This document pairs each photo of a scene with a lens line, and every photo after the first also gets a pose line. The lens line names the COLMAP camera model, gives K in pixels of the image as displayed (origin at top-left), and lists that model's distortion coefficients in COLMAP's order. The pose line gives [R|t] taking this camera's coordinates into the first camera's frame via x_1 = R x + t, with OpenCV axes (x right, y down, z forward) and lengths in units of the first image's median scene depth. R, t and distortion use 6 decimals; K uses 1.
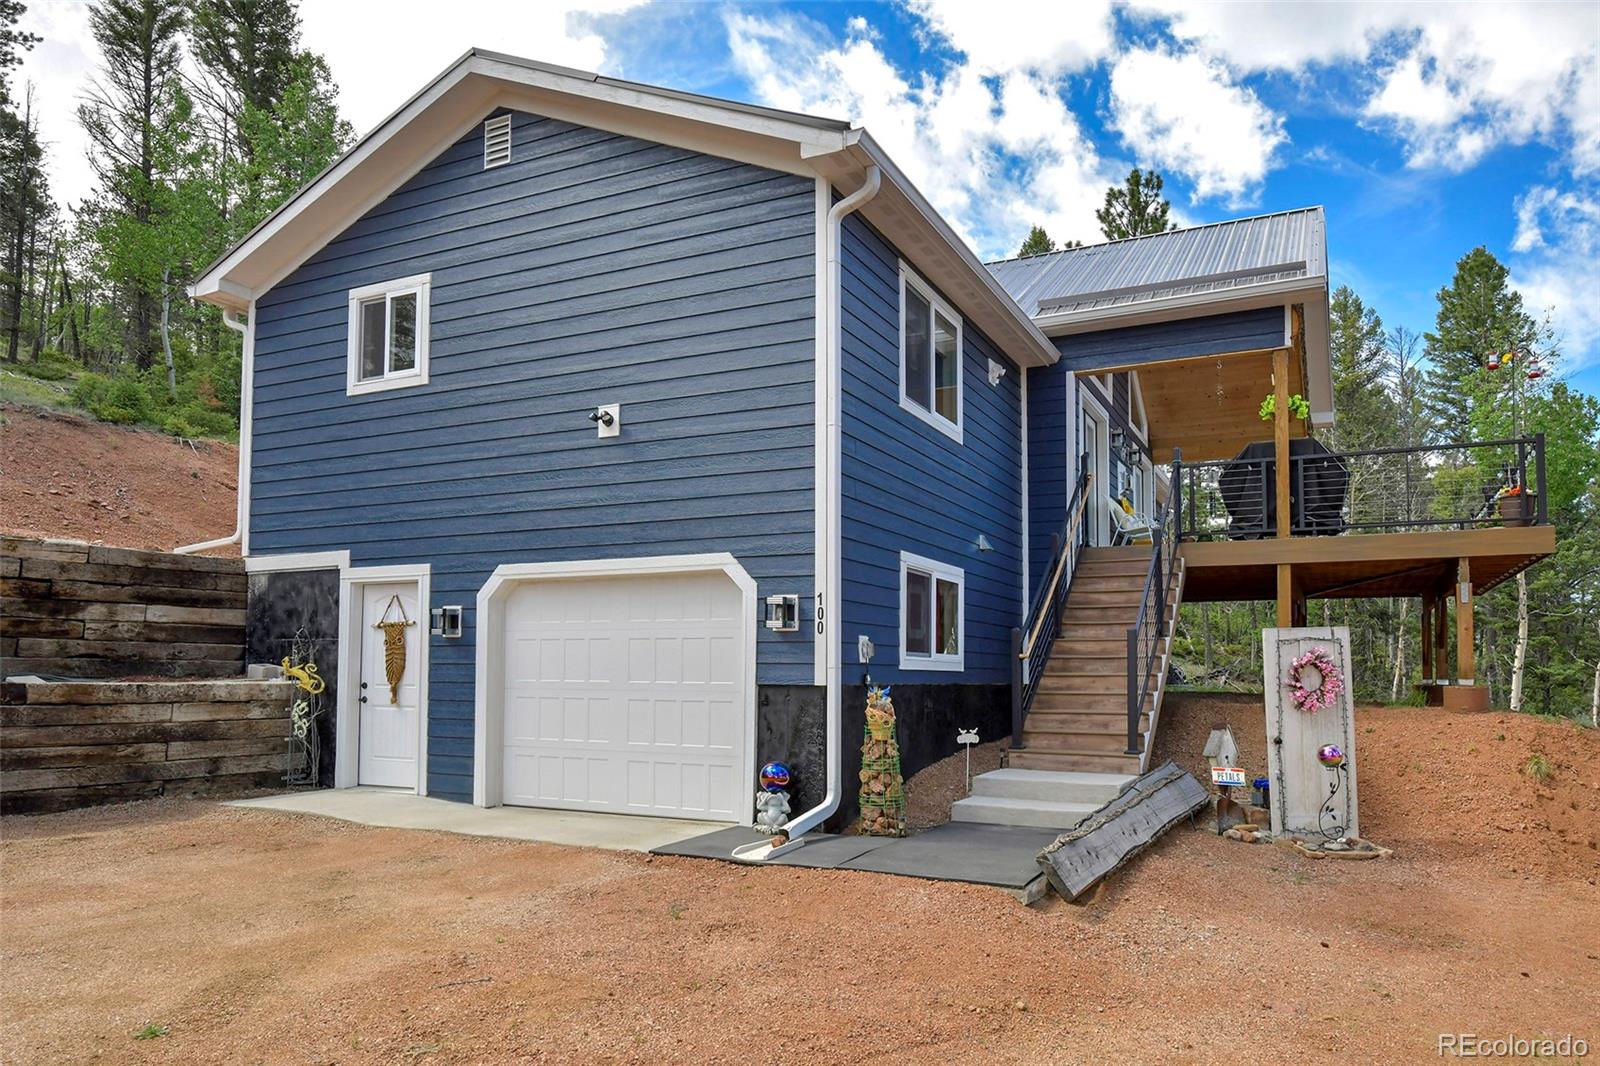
lens RADIAL K [[1061.2, 0, 814.5], [0, 1061.2, 622.5], [0, 0, 1]] dist [-0.018617, -0.002050]
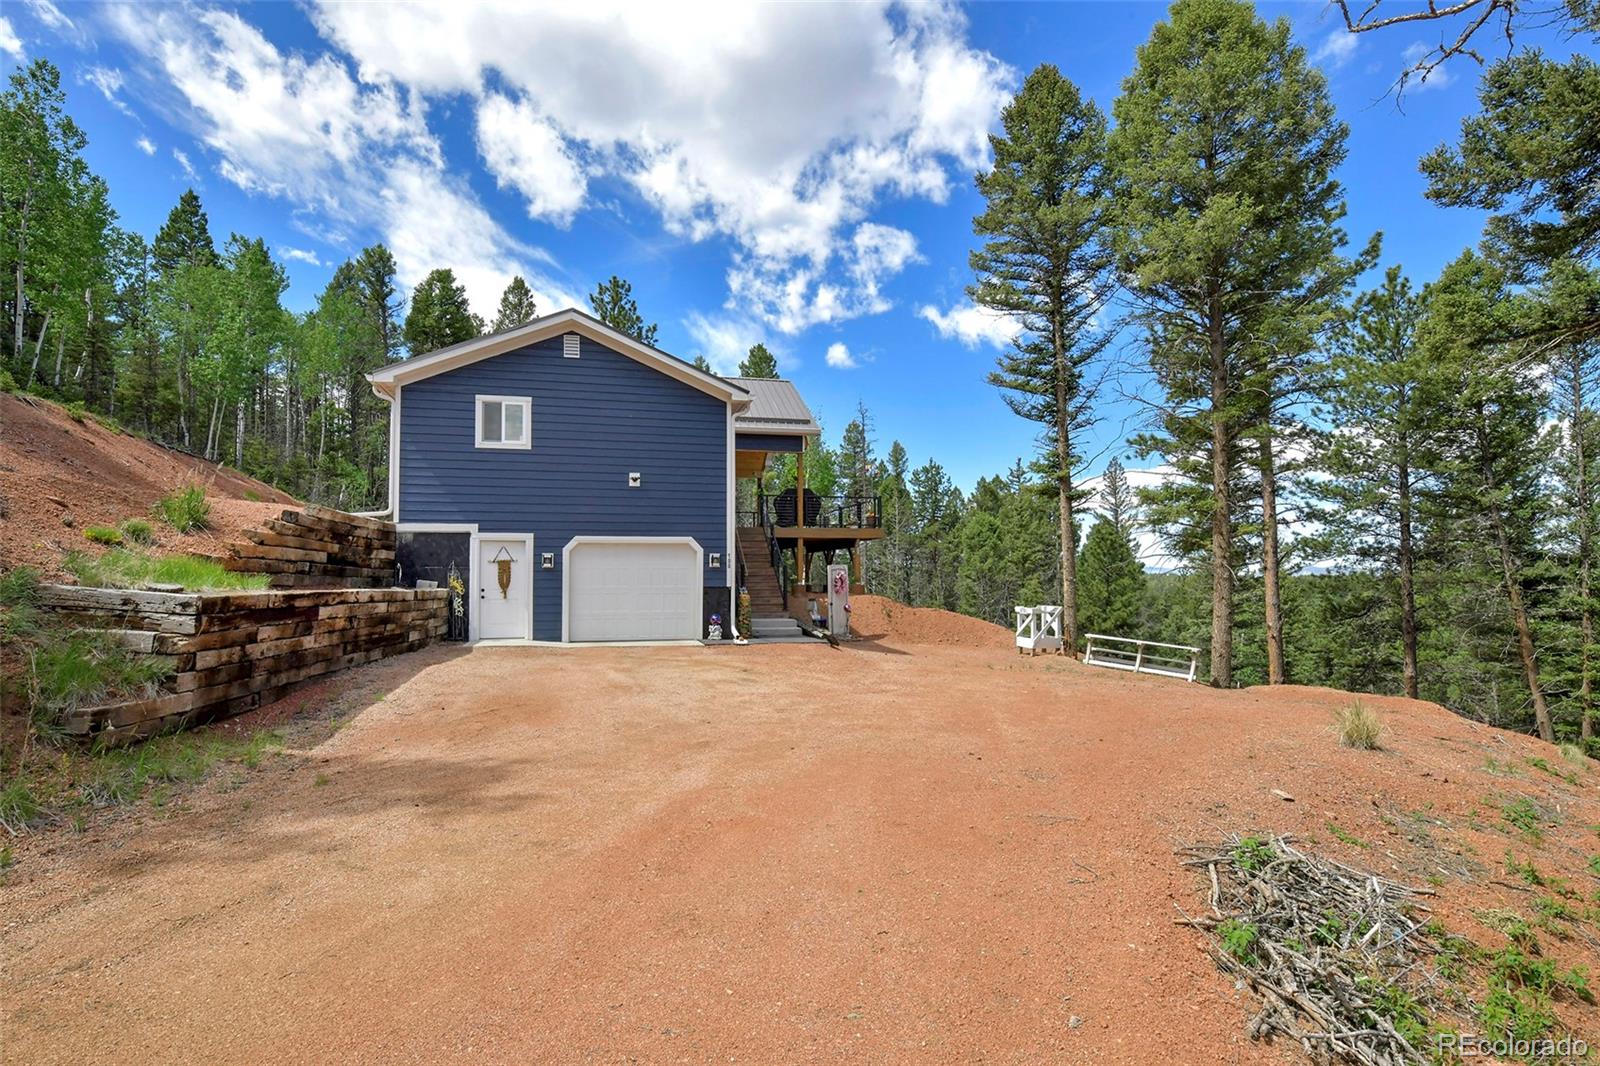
lens RADIAL K [[830.3, 0, 799.5], [0, 830.3, 533.1], [0, 0, 1]] dist [0.003202, 0.000216]
pose [[0.769963, 0.028940, 0.637431, -0.982729], [-0.023779, 0.999578, -0.016660, -0.038994], [-0.637645, -0.002330, 0.770327, -0.631459]]
